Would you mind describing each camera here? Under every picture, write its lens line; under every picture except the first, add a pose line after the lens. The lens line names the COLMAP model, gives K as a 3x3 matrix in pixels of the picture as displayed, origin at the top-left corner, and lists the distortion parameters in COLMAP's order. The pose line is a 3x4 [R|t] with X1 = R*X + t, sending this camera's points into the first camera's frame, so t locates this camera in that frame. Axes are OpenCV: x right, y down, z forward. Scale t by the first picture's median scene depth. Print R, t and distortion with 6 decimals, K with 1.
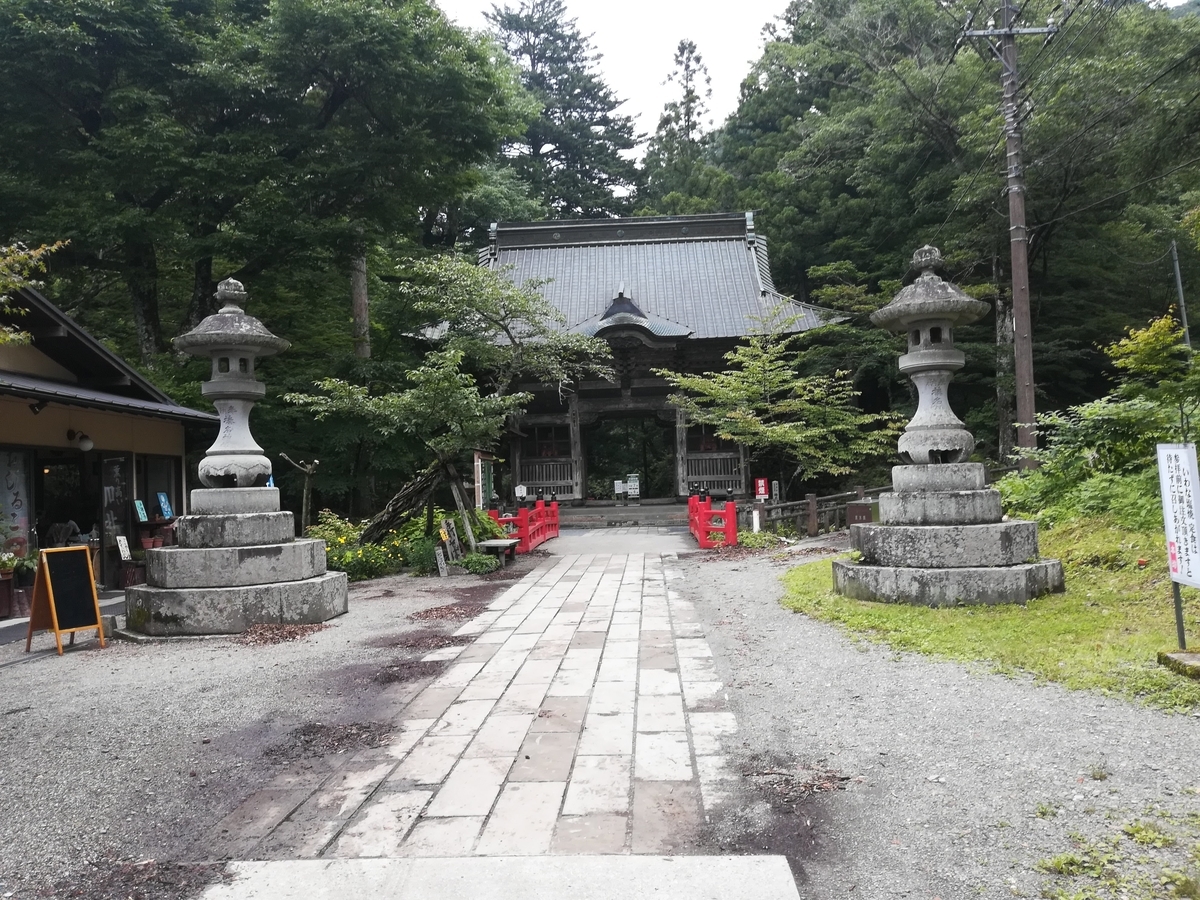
lens RADIAL K [[936.5, 0, 600.5], [0, 936.5, 448.6], [0, 0, 1]] dist [0.042108, -0.100367]
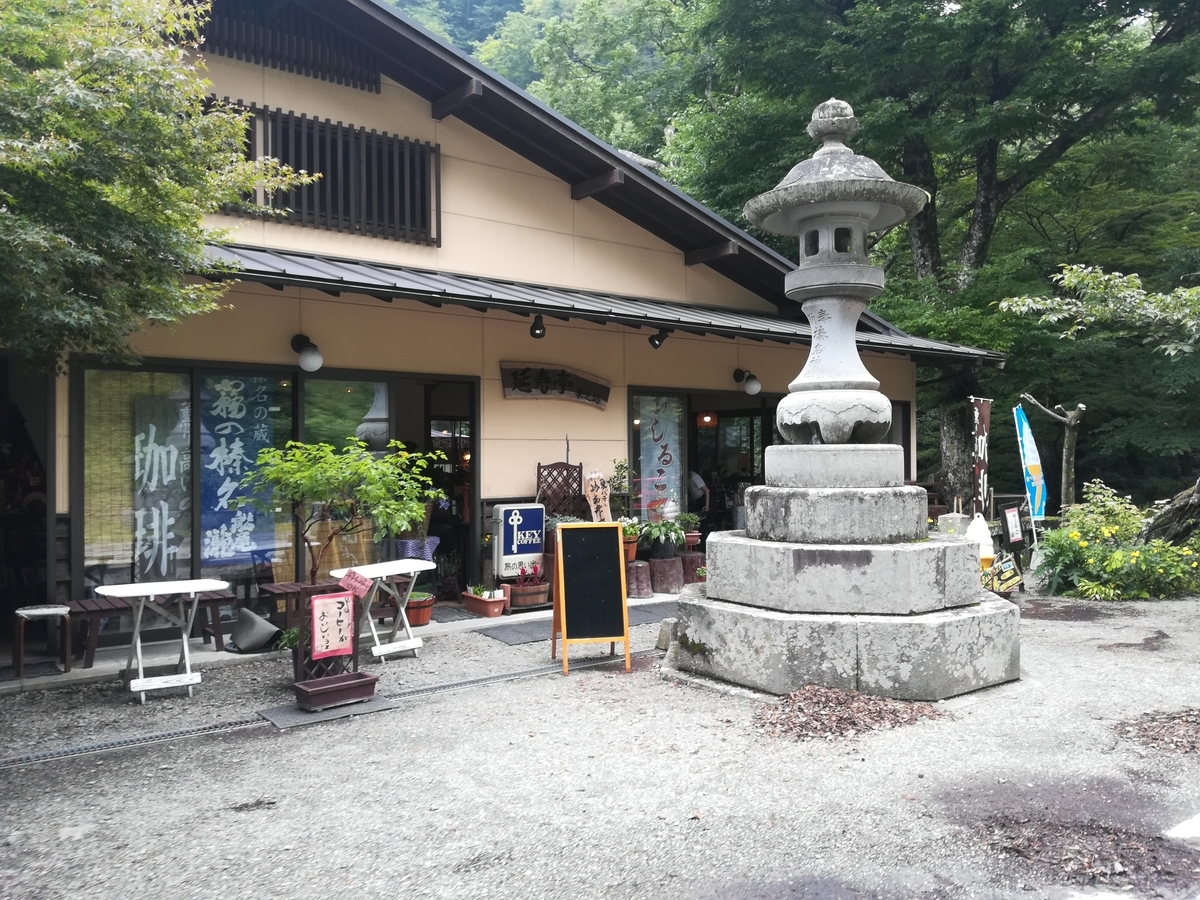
lens RADIAL K [[936.5, 0, 607.9], [0, 936.5, 460.7], [0, 0, 1]] dist [0.042108, -0.100367]
pose [[0.632492, 0.033456, -0.773844, -0.007468], [0.014399, 0.998386, 0.054933, 0.016998], [0.774433, -0.045888, 0.630990, 0.511500]]
